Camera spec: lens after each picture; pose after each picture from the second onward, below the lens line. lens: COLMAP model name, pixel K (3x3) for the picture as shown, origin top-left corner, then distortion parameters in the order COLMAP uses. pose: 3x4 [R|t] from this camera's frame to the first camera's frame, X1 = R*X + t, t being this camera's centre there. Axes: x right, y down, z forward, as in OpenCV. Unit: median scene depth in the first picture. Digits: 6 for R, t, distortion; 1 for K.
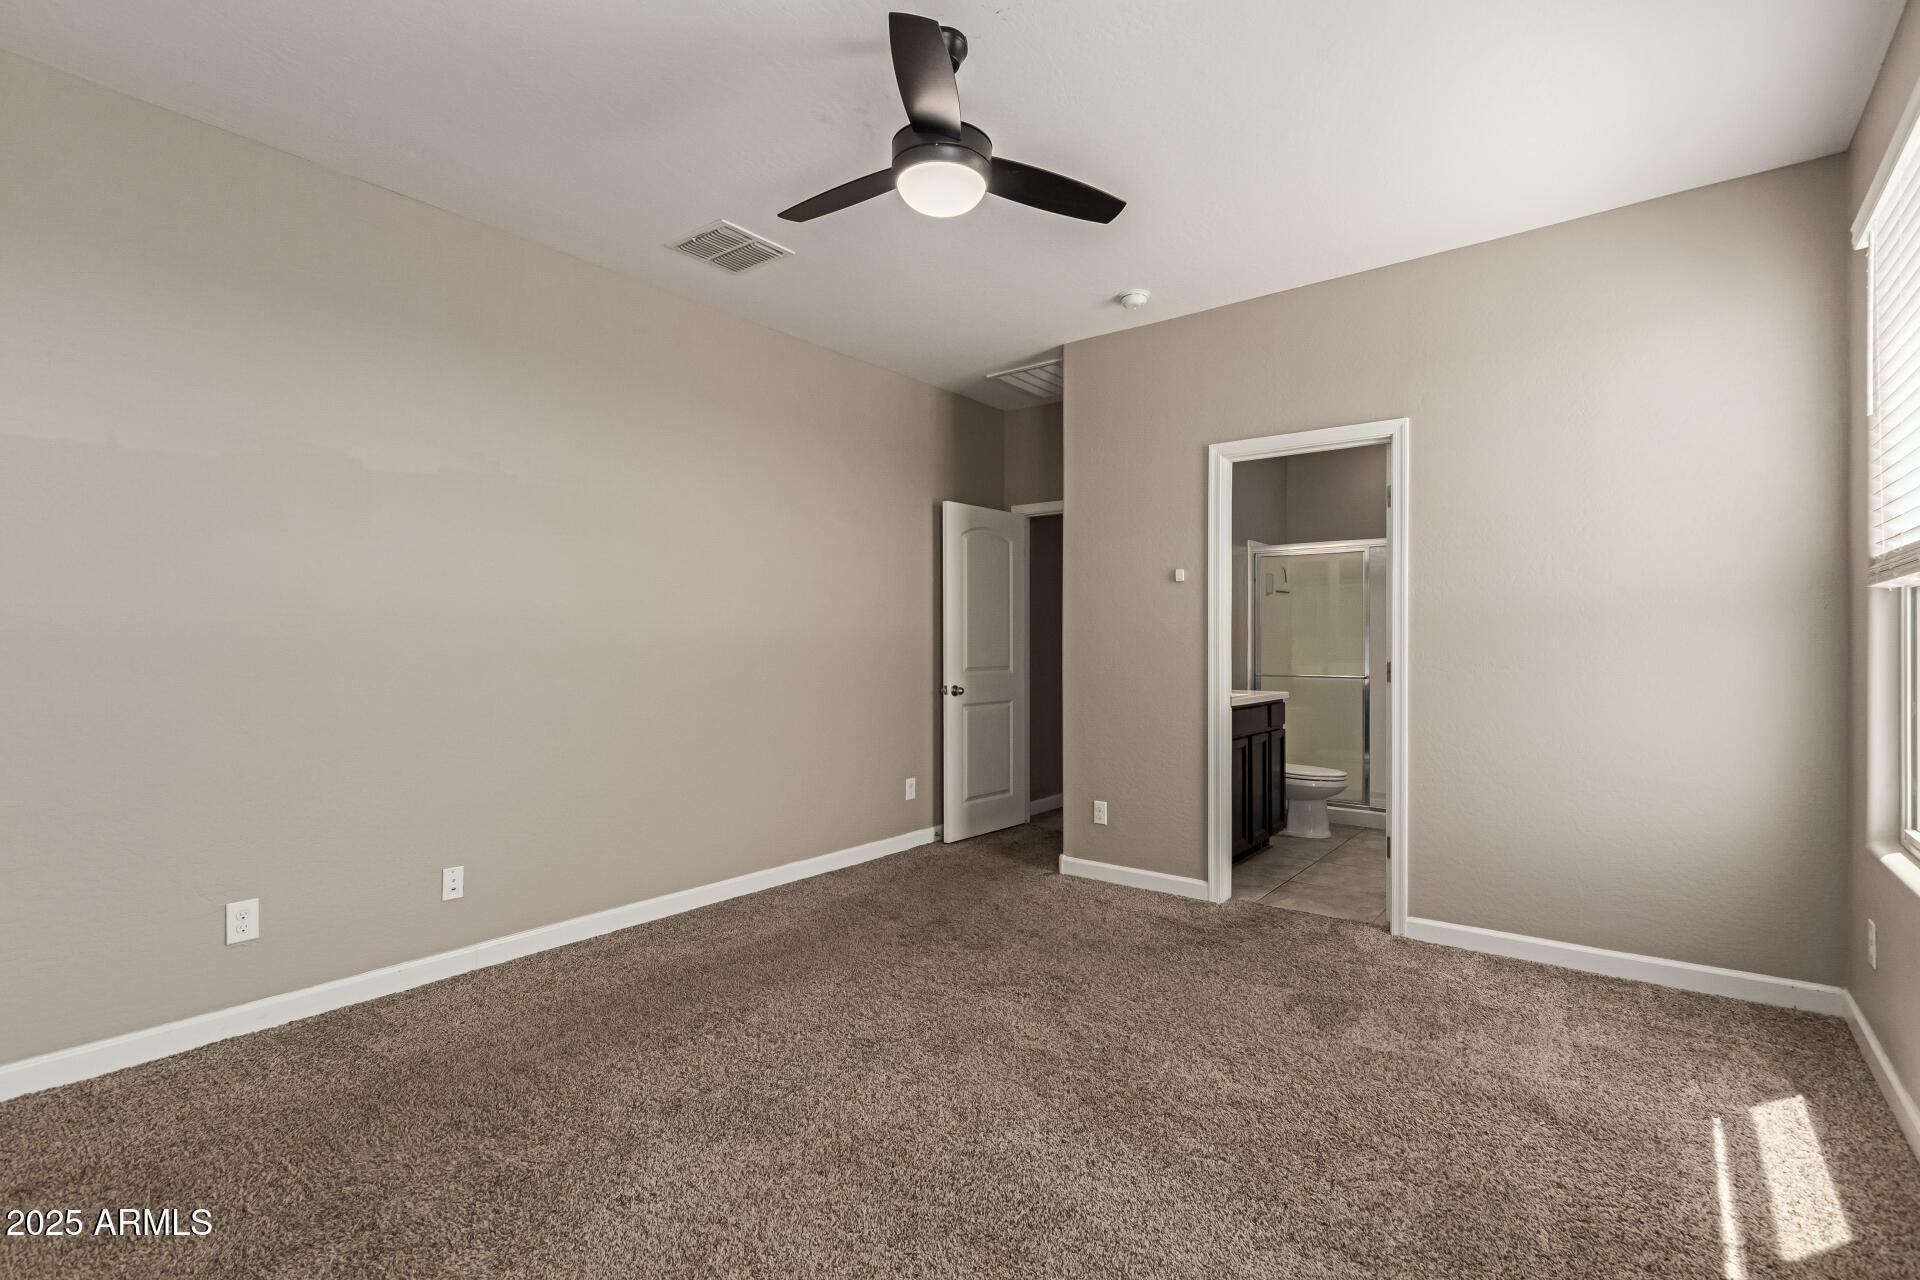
lens RADIAL K [[875.3, 0, 968.0], [0, 875.3, 632.5], [0, 0, 1]] dist [0.008598, -0.003780]
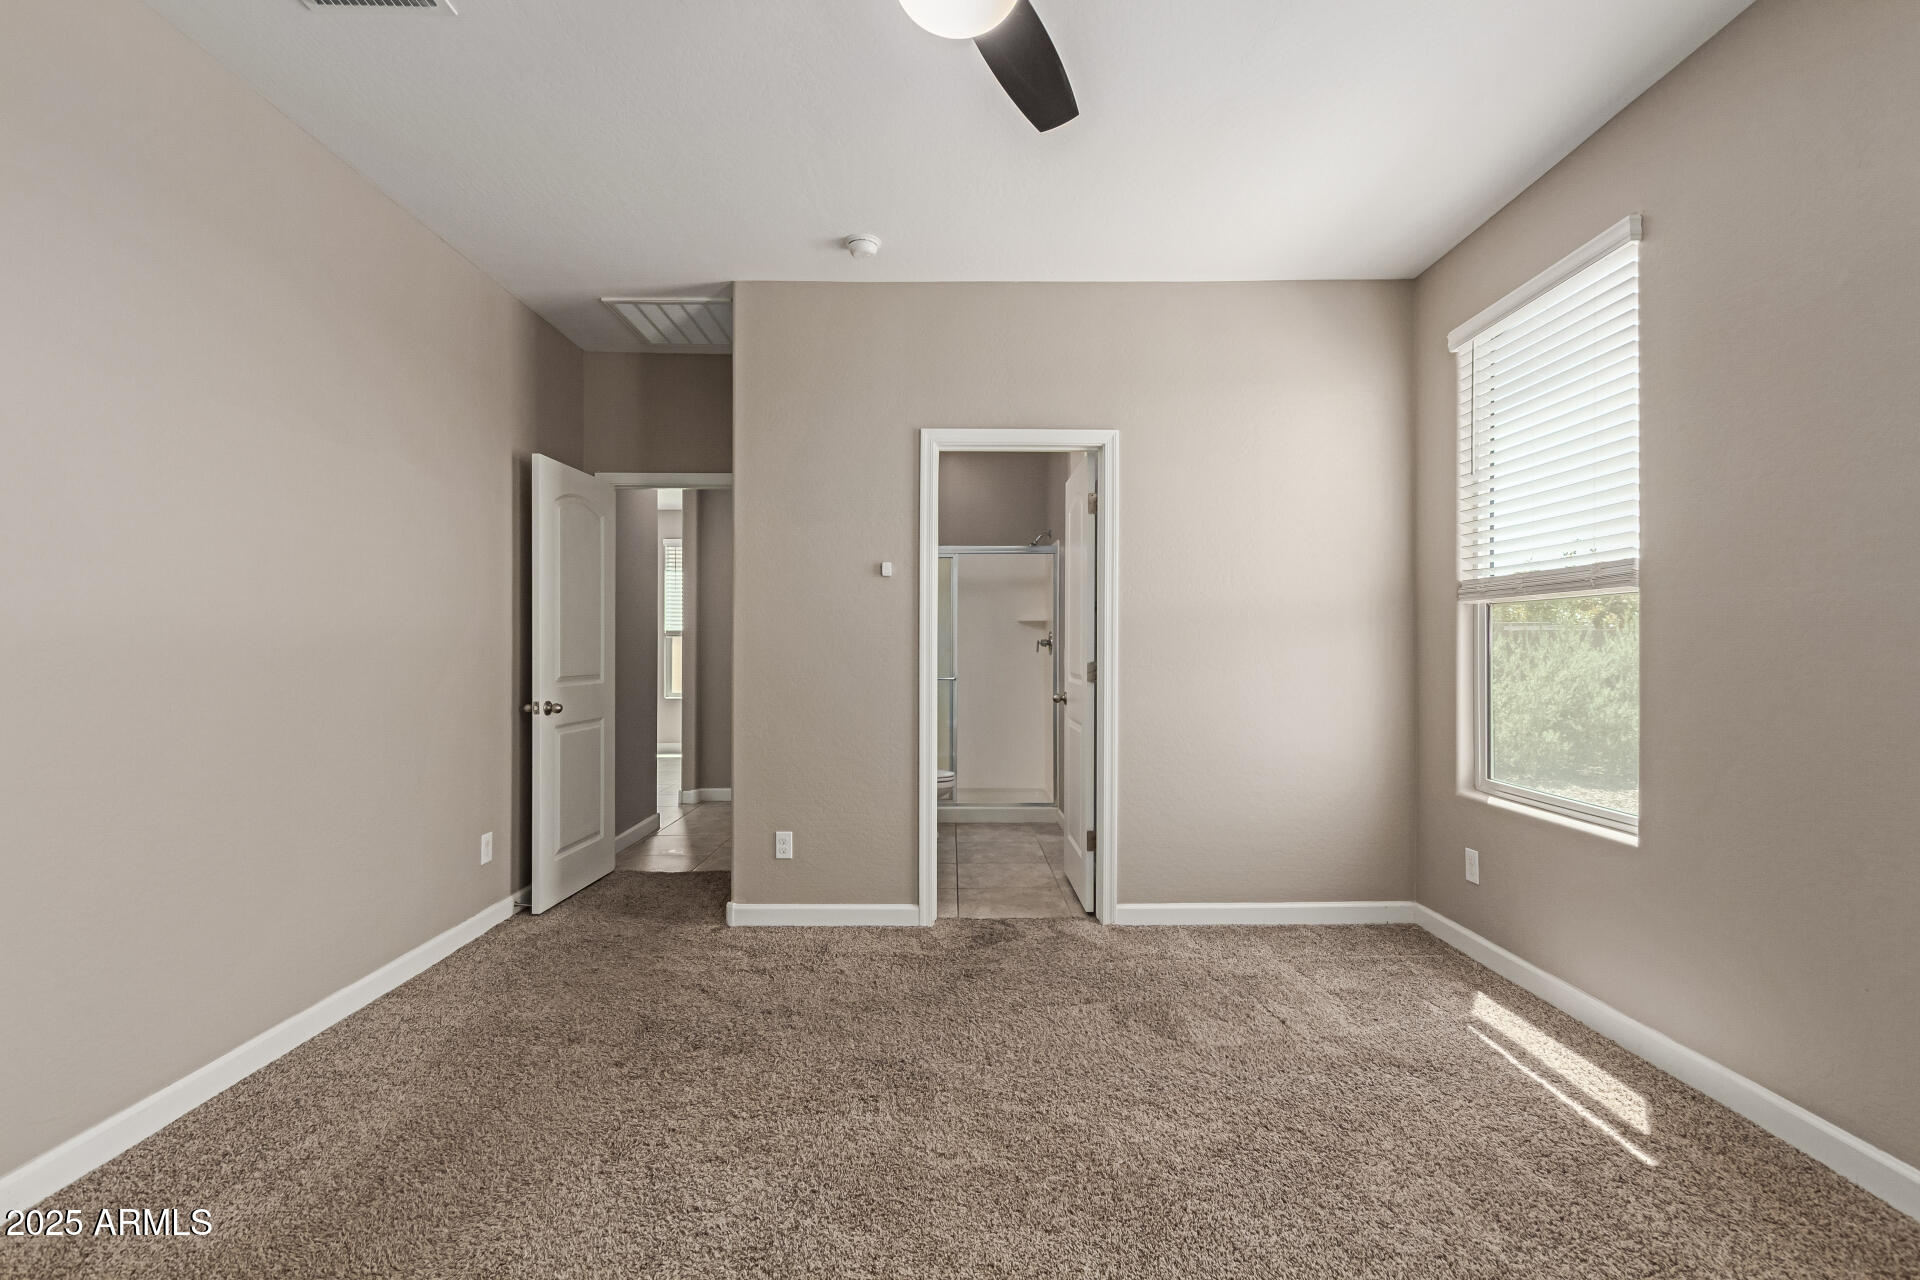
lens RADIAL K [[875.3, 0, 950.5], [0, 875.3, 633.0], [0, 0, 1]] dist [0.008598, -0.003780]
pose [[0.791963, 0.008805, 0.610506, -0.268079], [-0.006359, 0.999961, -0.006174, 0.006216], [-0.610536, 0.001007, 0.791988, 0.260290]]
